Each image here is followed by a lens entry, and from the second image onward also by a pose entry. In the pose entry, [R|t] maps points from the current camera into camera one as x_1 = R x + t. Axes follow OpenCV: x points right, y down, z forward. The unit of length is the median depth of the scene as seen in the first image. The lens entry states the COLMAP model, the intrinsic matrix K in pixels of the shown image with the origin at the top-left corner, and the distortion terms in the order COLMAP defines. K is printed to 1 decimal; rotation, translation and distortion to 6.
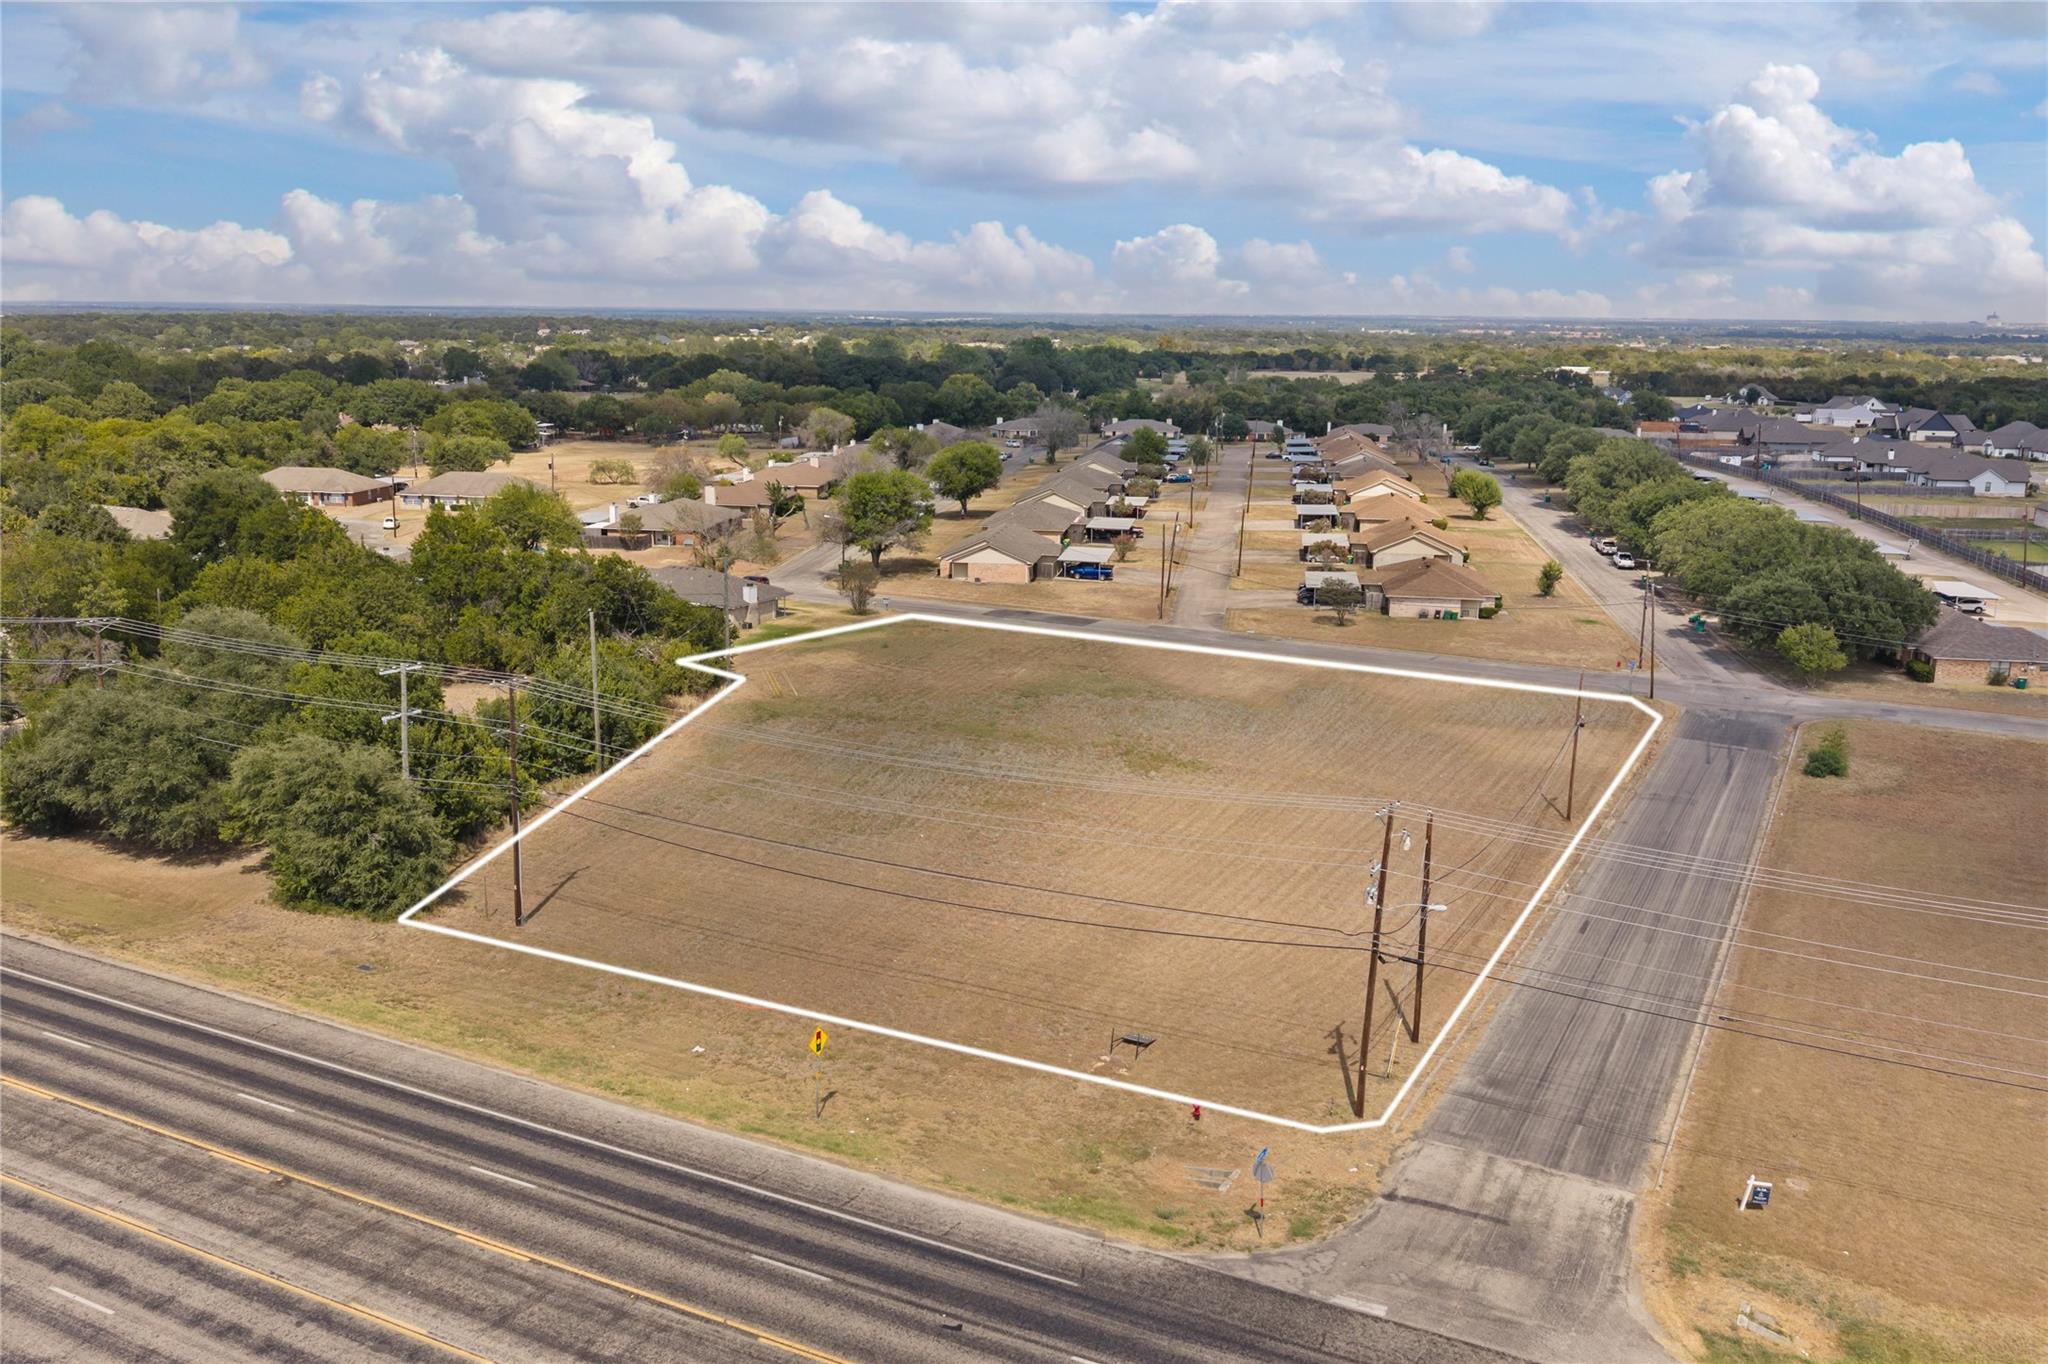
lens RADIAL K [[1695.2, 0, 1024.0], [0, 1695.2, 682.0], [0, 0, 1]] dist [0.011687, -0.013100]
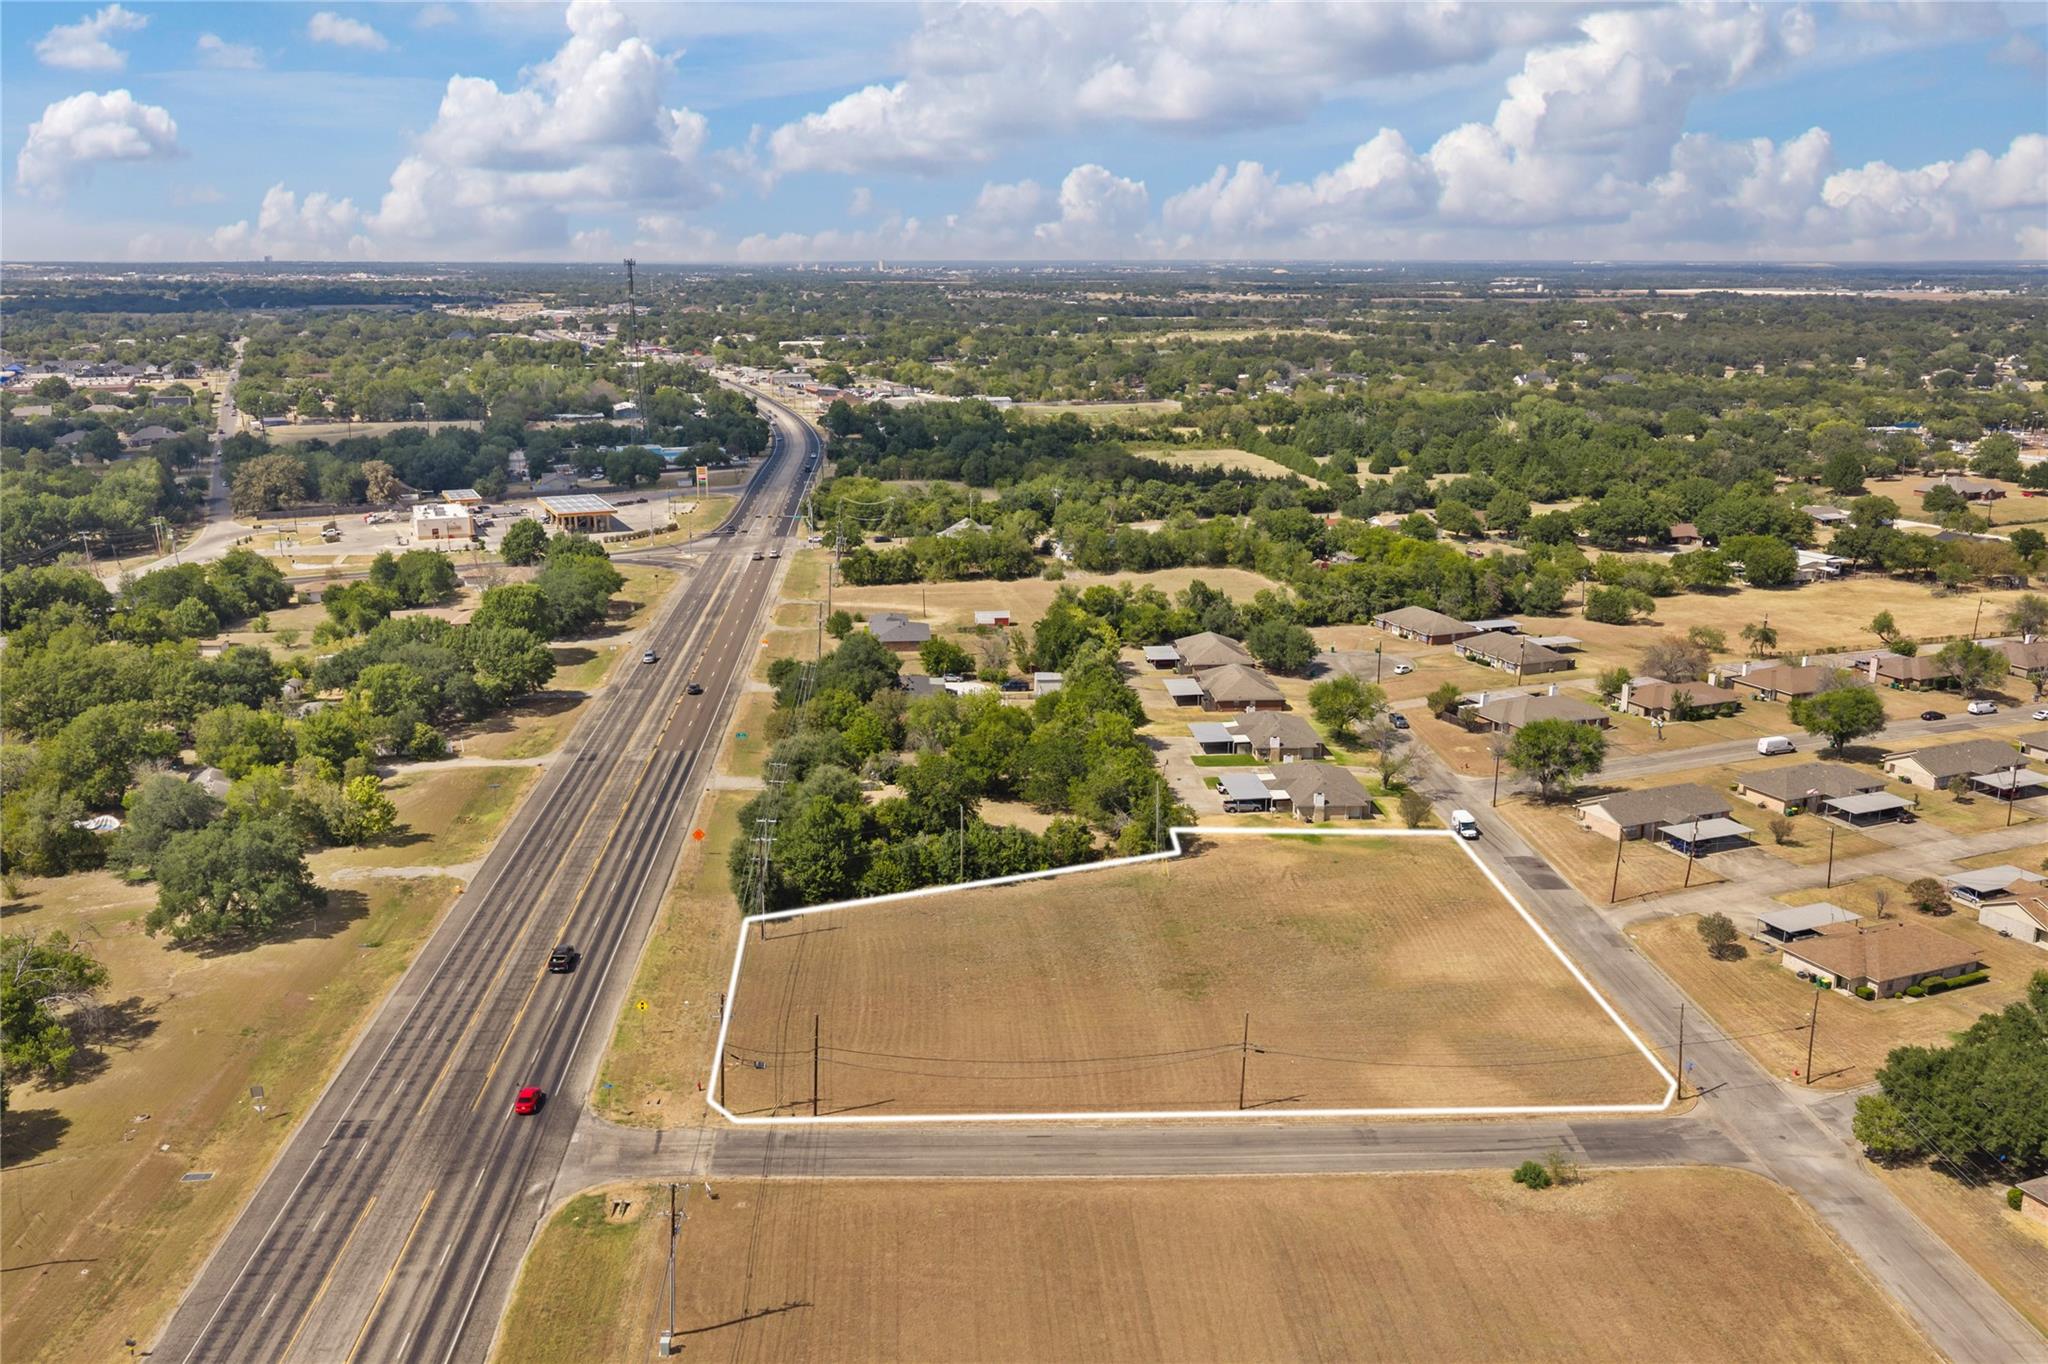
lens RADIAL K [[1691.9, 0, 1018.9], [0, 1691.9, 689.2], [0, 0, 1]] dist [0.032516, -0.064673]
pose [[0.511943, 0.193013, -0.837055, 1.243063], [-0.176677, 0.977256, 0.117286, -0.372894], [0.840654, 0.087845, 0.534400, 0.005169]]
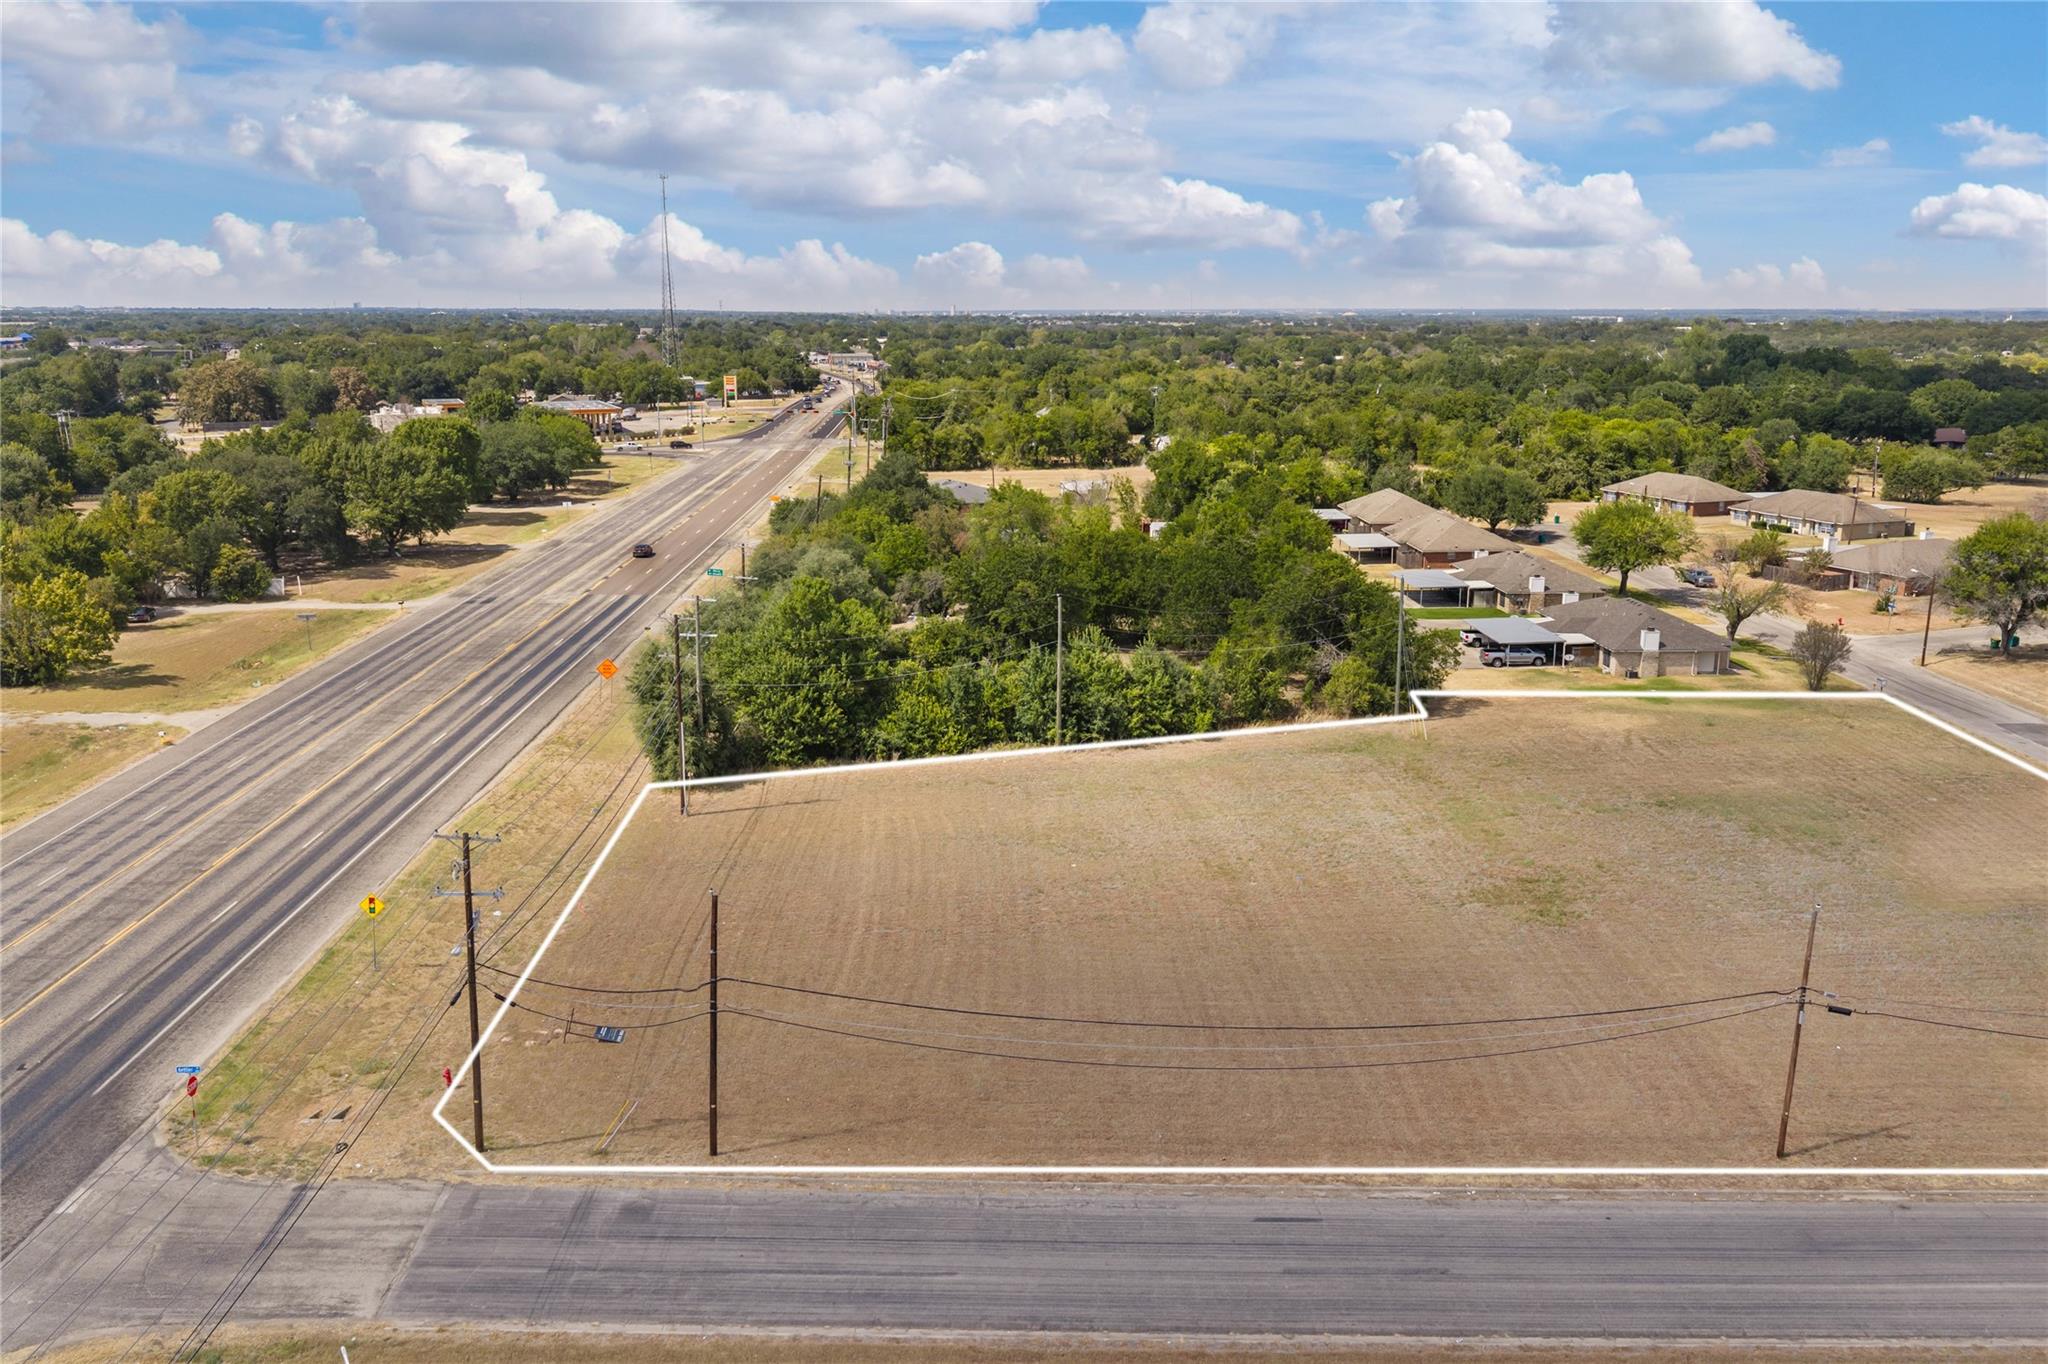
lens RADIAL K [[1706.1, 0, 1024.0], [0, 1706.1, 682.0], [0, 0, 1]] dist [0.009083, -0.005701]
pose [[0.479460, 0.175154, -0.859906, 0.605436], [-0.180356, 0.978629, 0.098775, -0.082606], [0.858830, 0.107731, 0.500804, 0.402549]]
